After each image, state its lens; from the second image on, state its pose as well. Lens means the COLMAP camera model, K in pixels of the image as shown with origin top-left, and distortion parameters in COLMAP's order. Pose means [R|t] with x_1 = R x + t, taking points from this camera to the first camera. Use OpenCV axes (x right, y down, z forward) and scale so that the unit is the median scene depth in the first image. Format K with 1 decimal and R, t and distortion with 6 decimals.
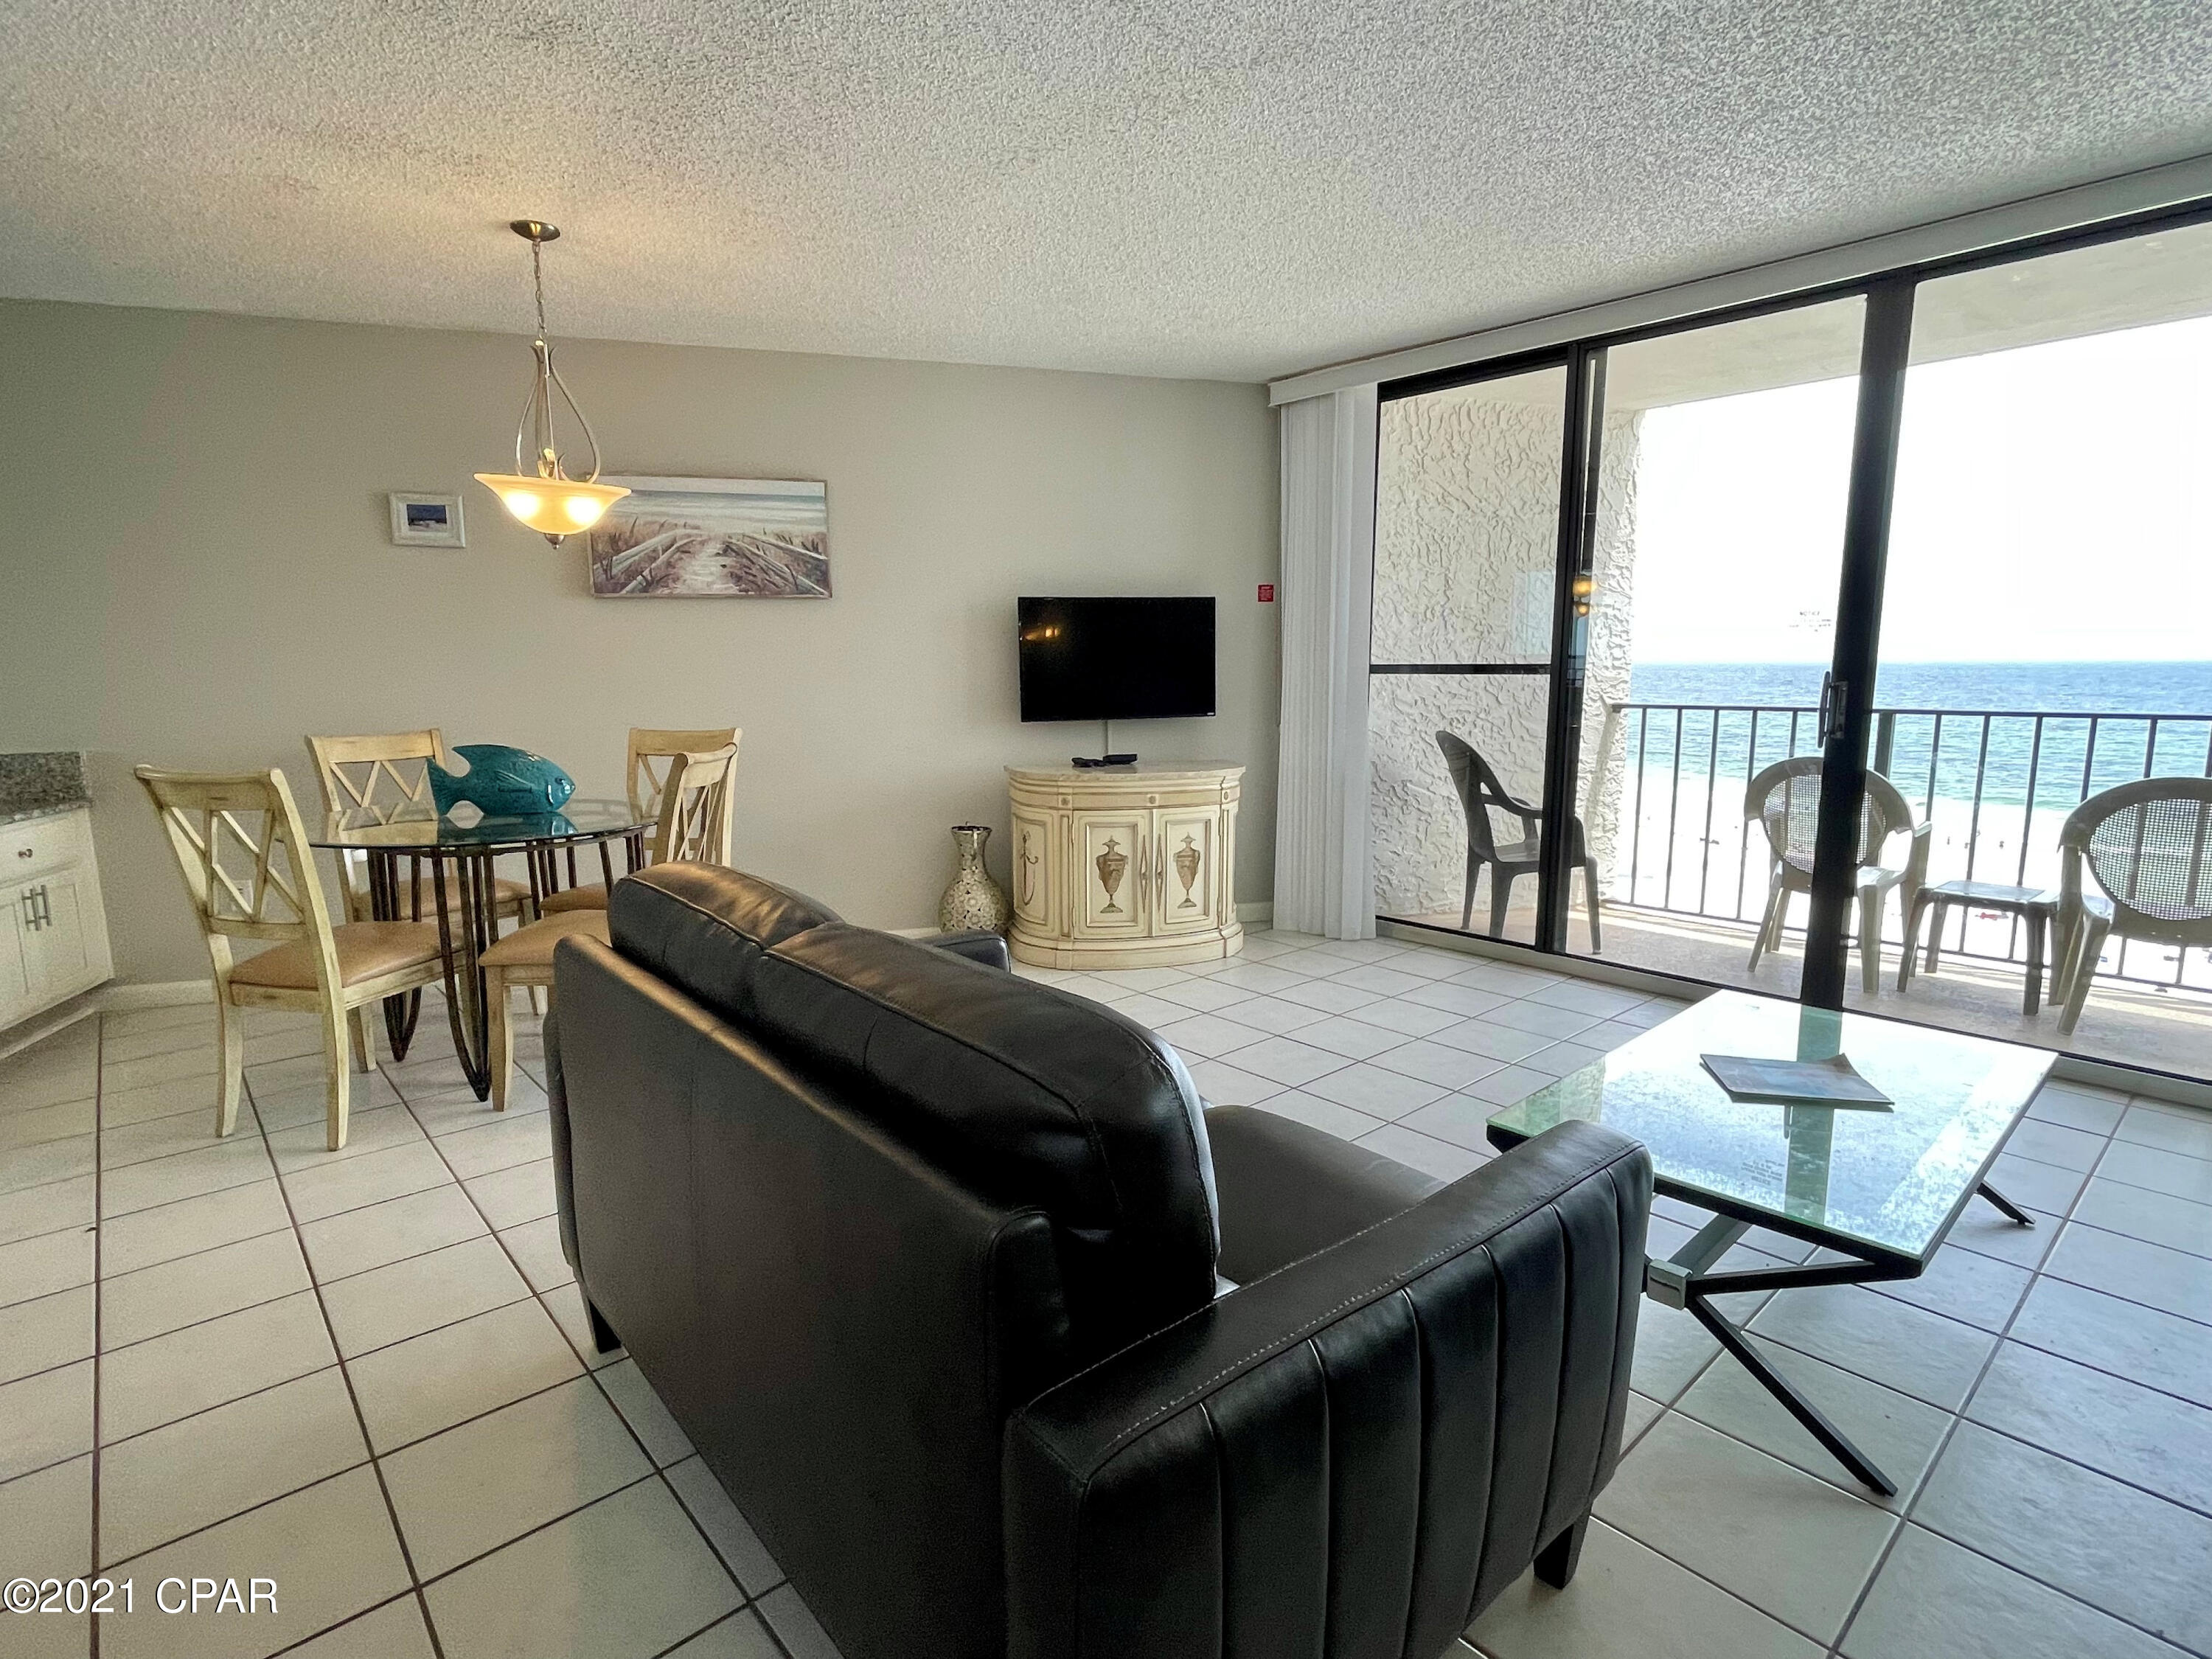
lens RADIAL K [[1115.9, 0, 1106.3], [0, 1115.9, 830.4], [0, 0, 1]] dist [-0.003569, 0.002749]
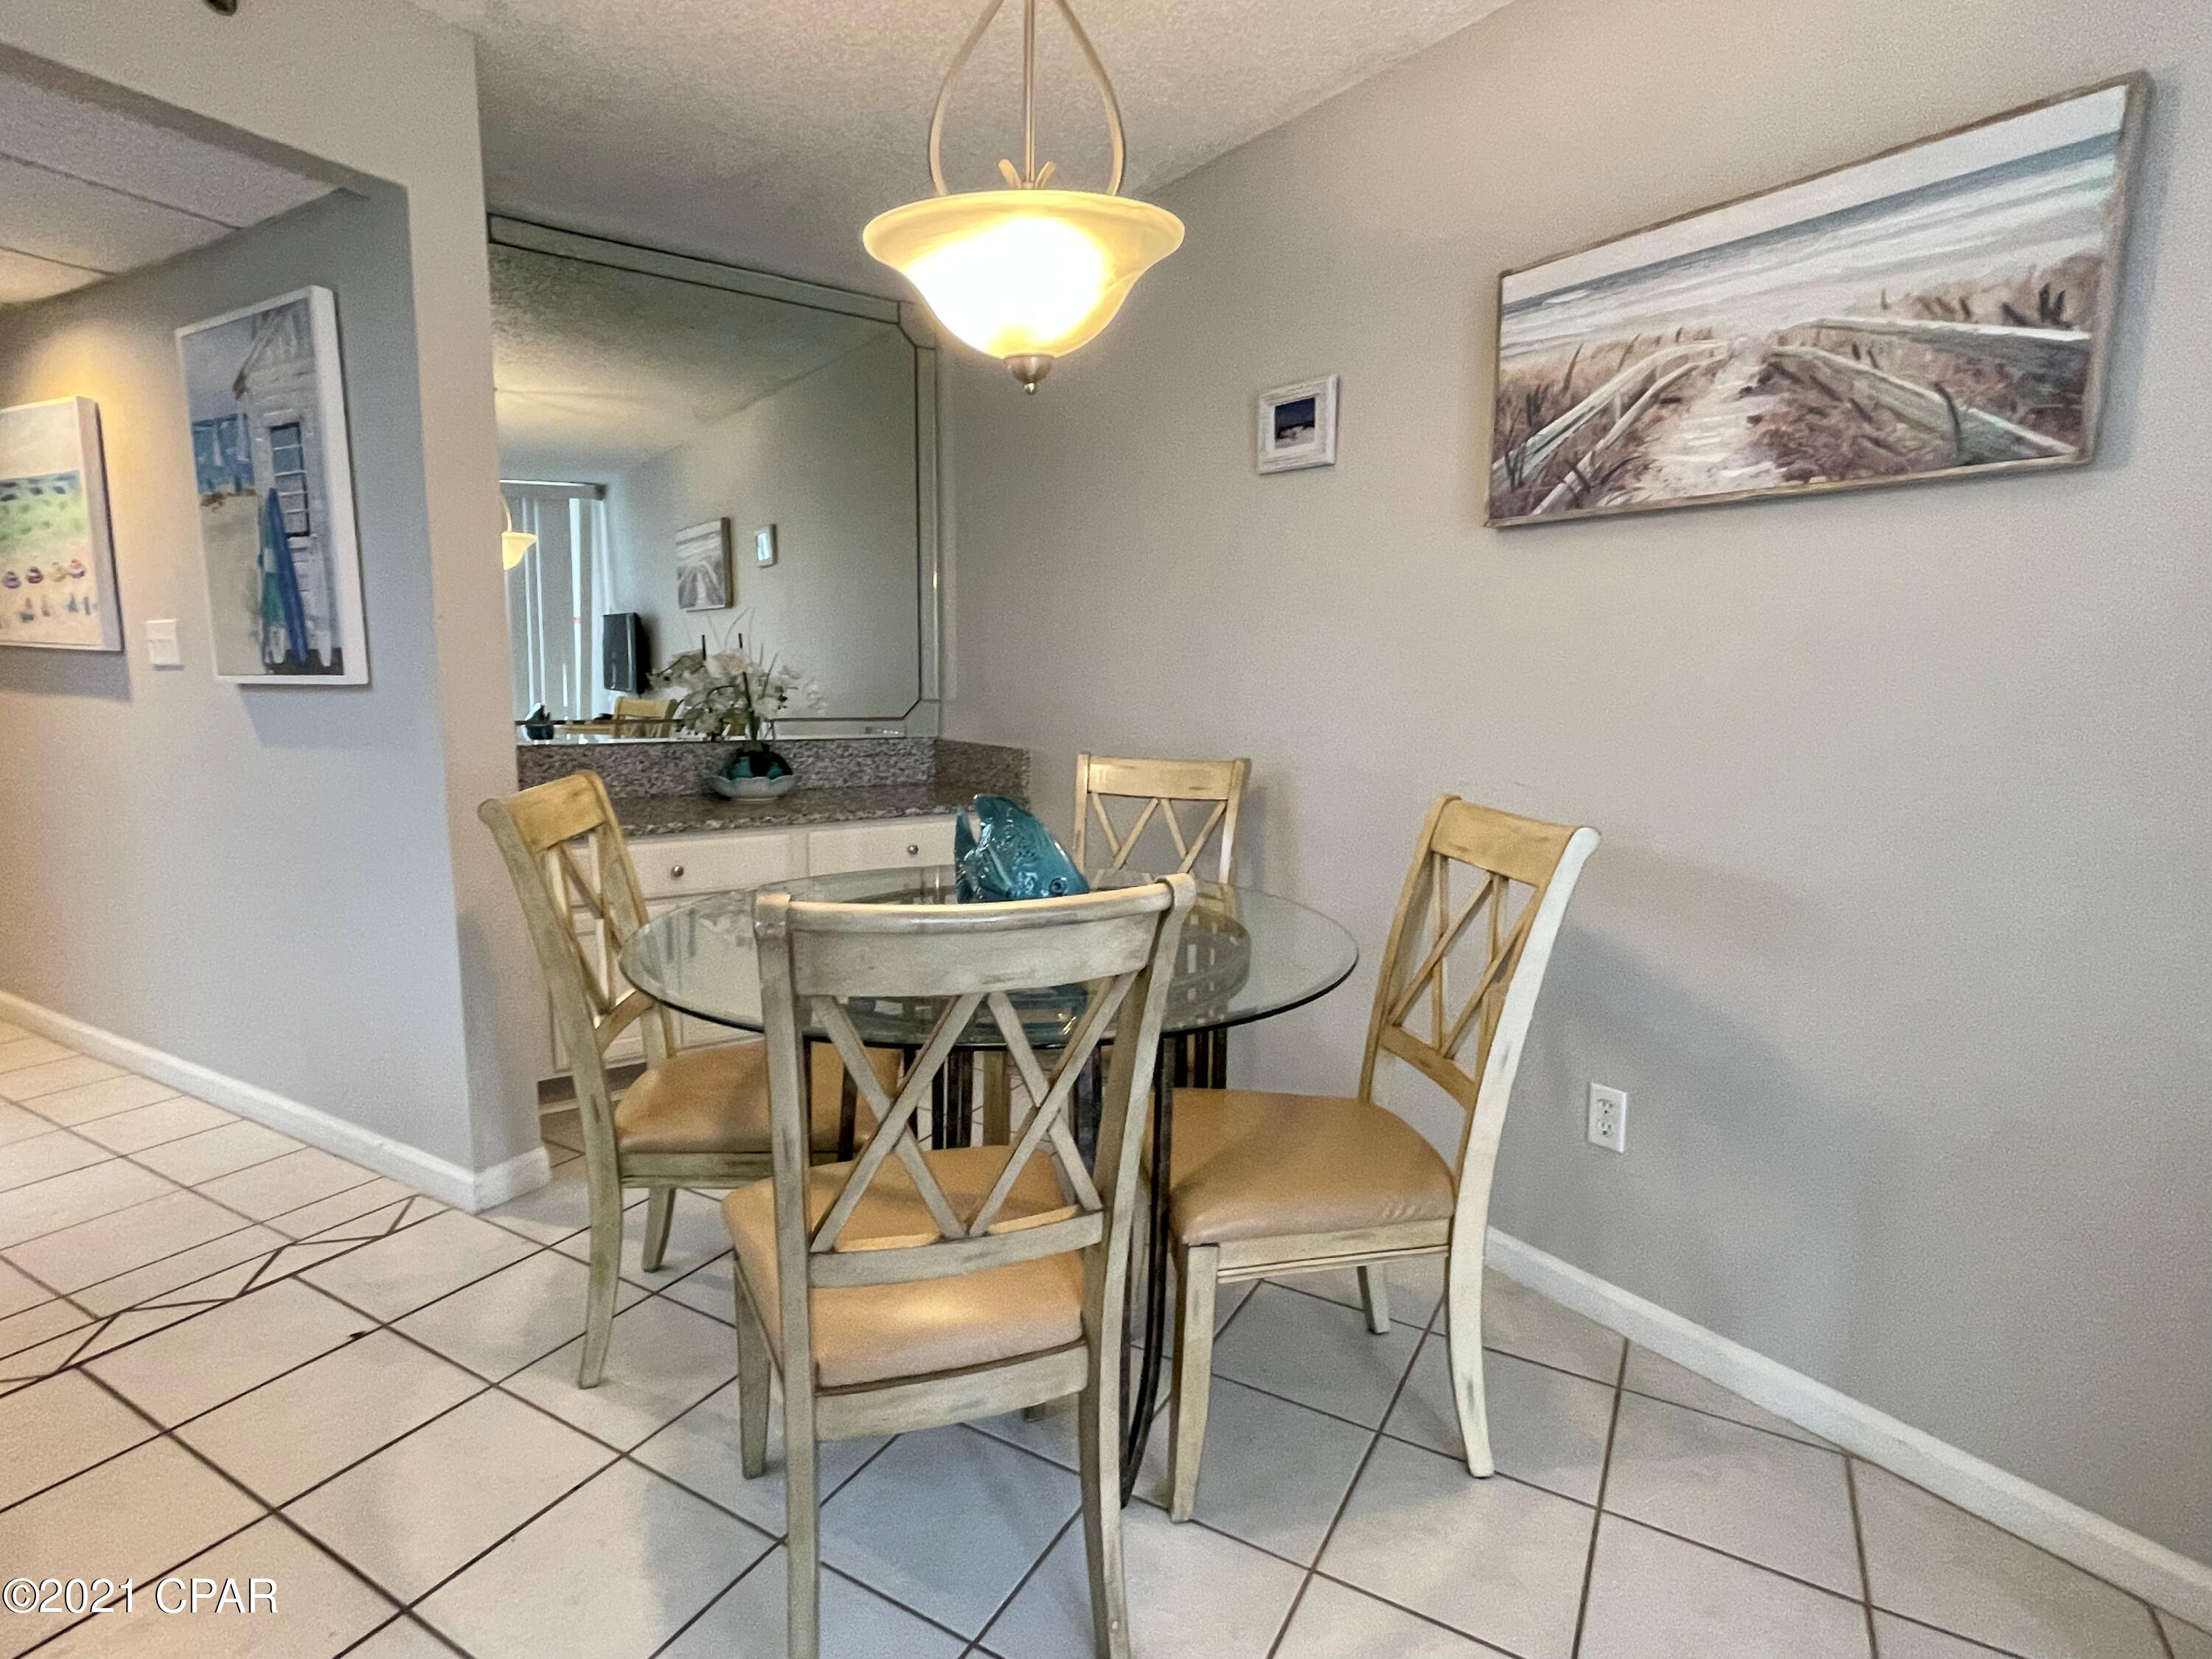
lens RADIAL K [[1115.9, 0, 1100.3], [0, 1115.9, 826.3], [0, 0, 1]] dist [-0.003569, 0.002749]
pose [[0.311744, 0.151452, -0.938018, -0.016658], [-0.158795, 0.981635, 0.105719, -0.073875], [0.936803, 0.115995, 0.330069, 0.493430]]
